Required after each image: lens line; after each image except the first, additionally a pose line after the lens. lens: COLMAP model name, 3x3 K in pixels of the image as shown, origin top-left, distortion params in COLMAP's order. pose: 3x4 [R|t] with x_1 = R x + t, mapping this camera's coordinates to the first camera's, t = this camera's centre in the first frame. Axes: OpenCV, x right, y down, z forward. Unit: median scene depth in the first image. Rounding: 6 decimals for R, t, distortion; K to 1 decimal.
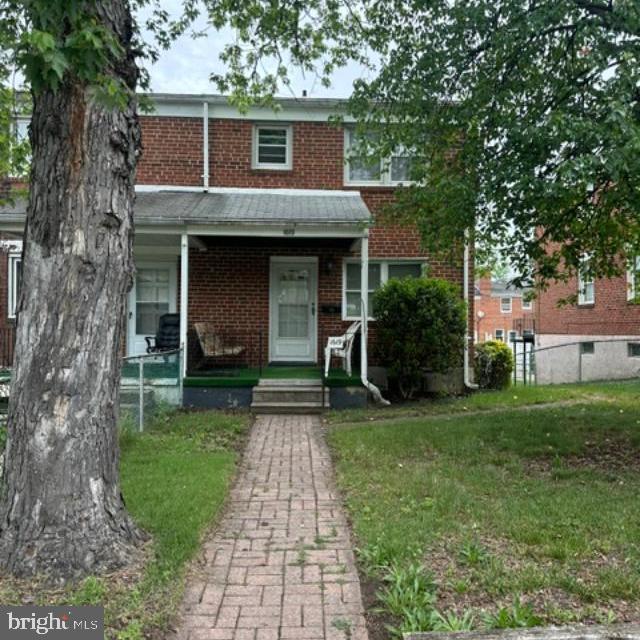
lens RADIAL K [[595.7, 0, 320.0], [0, 595.7, 320.0], [0, 0, 1]] dist [0.073947, 0.000238]
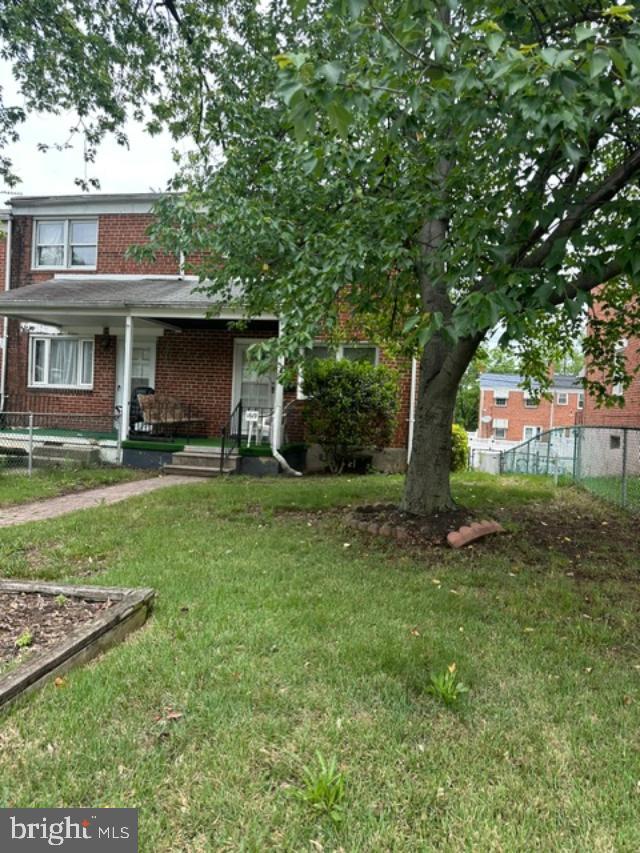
lens RADIAL K [[588.6, 0, 320.0], [0, 588.6, 426.5], [0, 0, 1]] dist [0.082927, -0.136025]
pose [[0.970496, 0.044947, -0.236892, 0.332578], [-0.038439, 0.998748, 0.032023, 0.014428], [0.238034, -0.021972, 0.971008, -0.019137]]
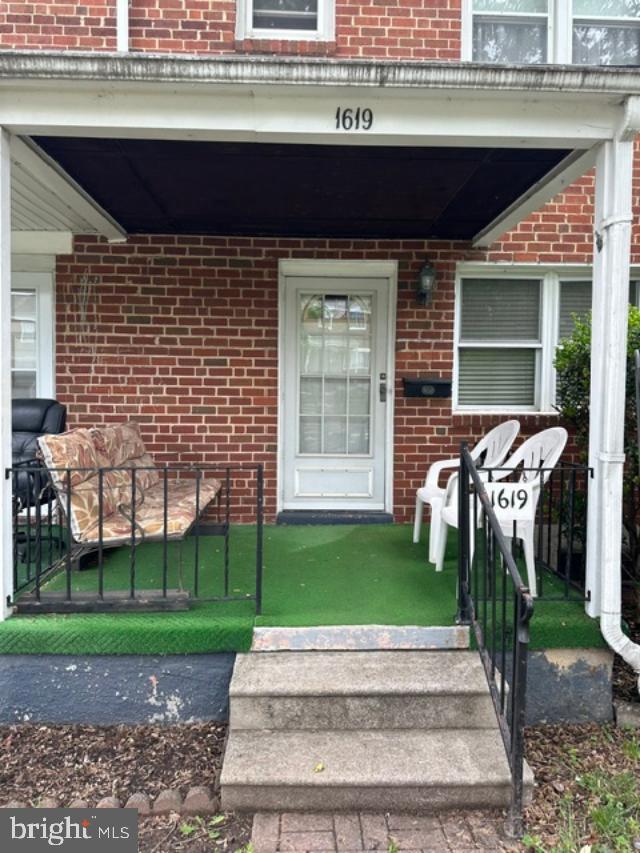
lens RADIAL K [[645.9, 0, 307.9], [0, 645.9, 429.0], [0, 0, 1]] dist [0.061025, -0.003504]
pose [[0.999794, 0.003406, -0.019995, -0.055919], [-0.002489, 0.998950, 0.045736, -0.010296], [0.020130, -0.045677, 0.998753, 0.551114]]
